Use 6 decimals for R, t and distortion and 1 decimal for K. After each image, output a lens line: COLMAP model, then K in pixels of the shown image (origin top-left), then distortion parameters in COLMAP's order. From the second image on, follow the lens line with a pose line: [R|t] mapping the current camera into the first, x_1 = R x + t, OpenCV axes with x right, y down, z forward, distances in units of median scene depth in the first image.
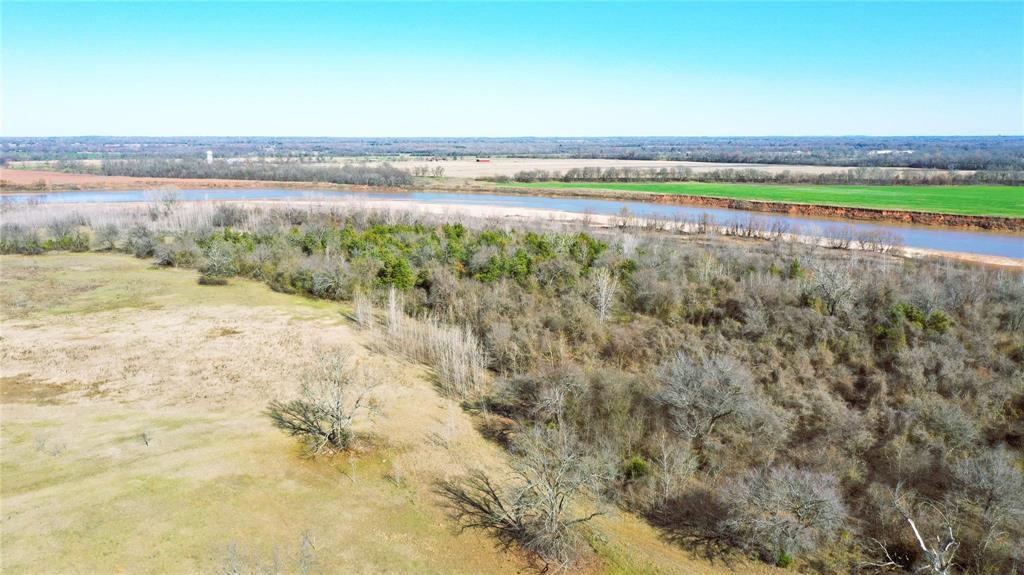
lens RADIAL K [[811.3, 0, 513.1], [0, 811.3, 290.3], [0, 0, 1]] dist [0.015892, -0.000204]
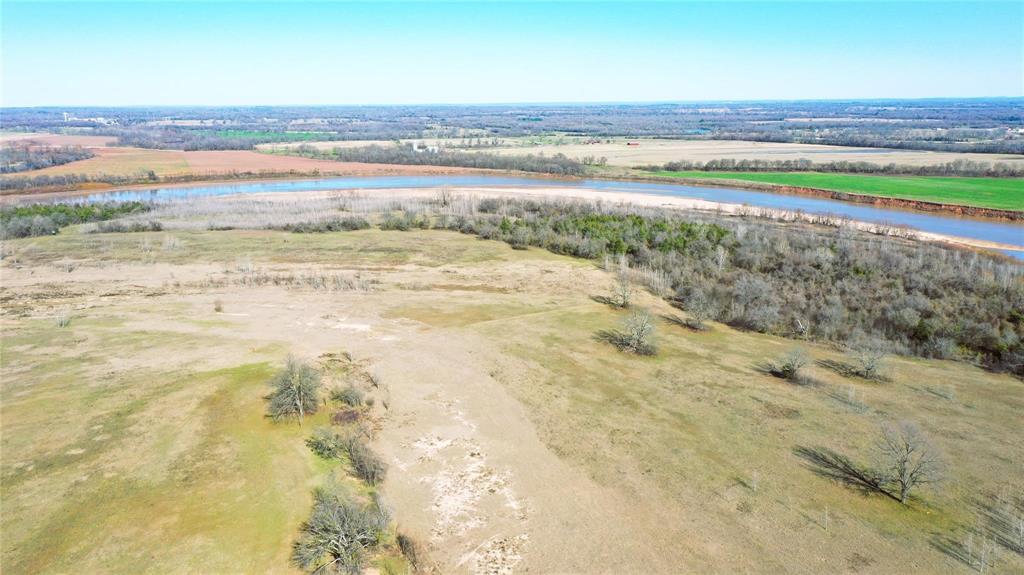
lens RADIAL K [[811.3, 0, 513.1], [0, 811.3, 290.3], [0, 0, 1]] dist [0.015892, -0.000204]
pose [[0.986317, 0.030066, -0.162093, -0.034417], [-0.023154, 0.998747, 0.044363, 0.002702], [0.163223, -0.040003, 0.985778, -0.504962]]
